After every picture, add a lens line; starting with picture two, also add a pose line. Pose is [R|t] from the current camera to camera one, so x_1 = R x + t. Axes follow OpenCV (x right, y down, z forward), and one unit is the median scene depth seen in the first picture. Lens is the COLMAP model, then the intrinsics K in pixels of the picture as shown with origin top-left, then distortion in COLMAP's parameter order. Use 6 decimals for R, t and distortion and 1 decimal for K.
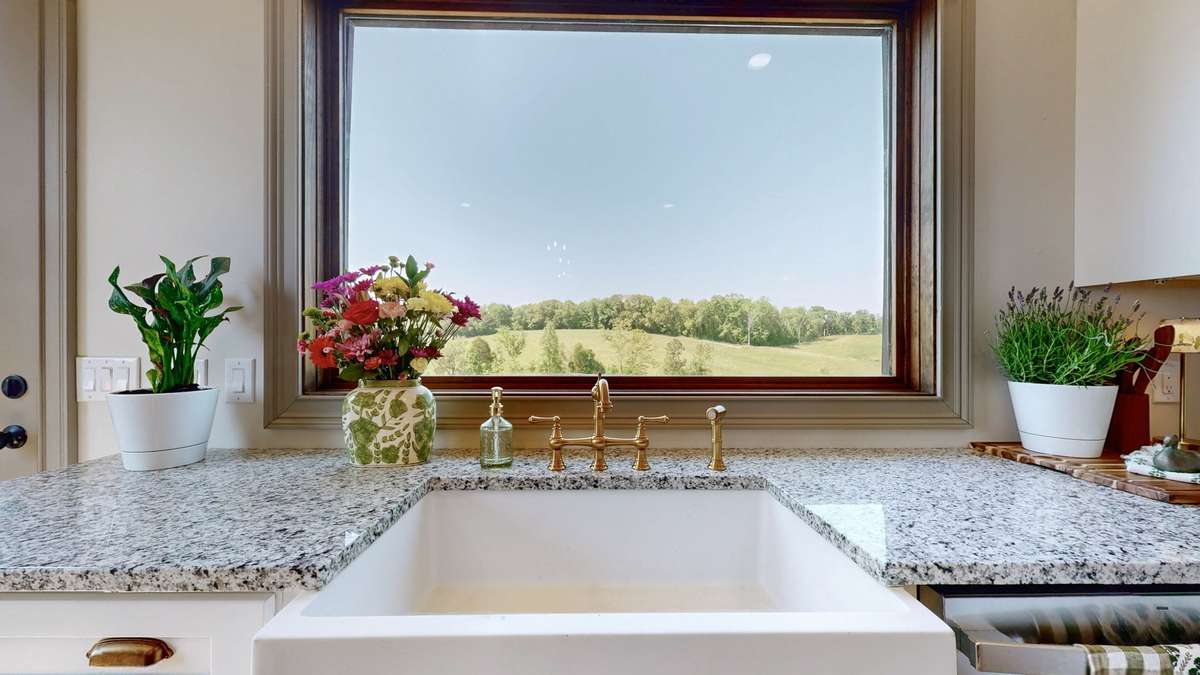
lens RADIAL K [[439.4, 0, 595.1], [0, 439.4, 340.8], [0, 0, 1]] dist [-0.000914, -0.000059]
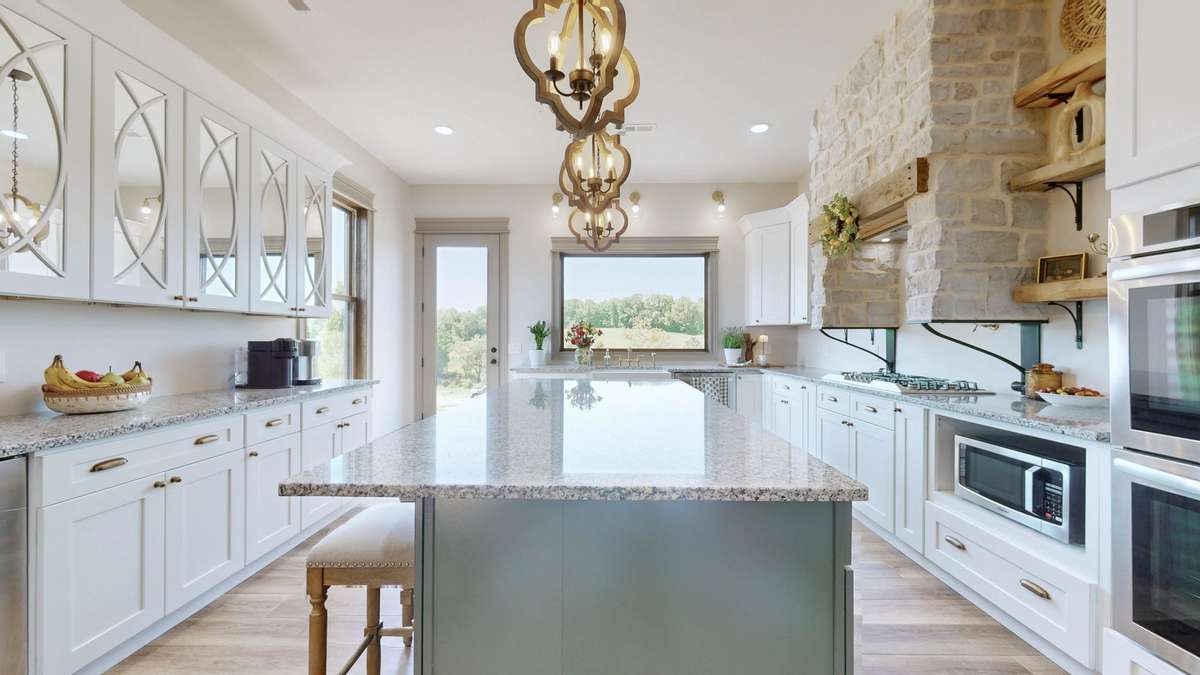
lens RADIAL K [[448.3, 0, 600.1], [0, 448.3, 338.1], [0, 0, 1]] dist [0.003363, -0.000174]
pose [[0.999470, 0.002144, -0.032479, -0.132801], [-0.002219, 0.999995, -0.002266, -0.002533], [0.032474, 0.002336, 0.999470, -3.498898]]
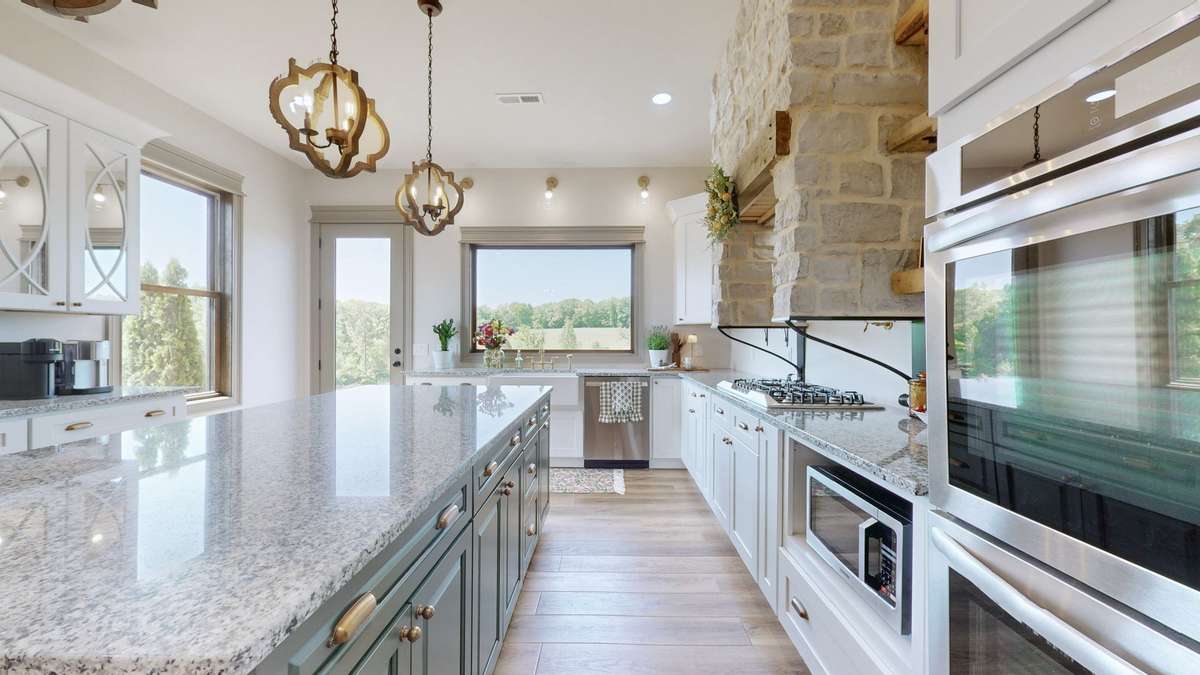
lens RADIAL K [[448.3, 0, 600.5], [0, 448.3, 337.9], [0, 0, 1]] dist [0.003363, -0.000174]
pose [[0.999269, 0.002943, -0.038124, 0.672876], [-0.003008, 0.999994, -0.001625, -0.011457], [0.038119, 0.001739, 0.999272, -3.047688]]
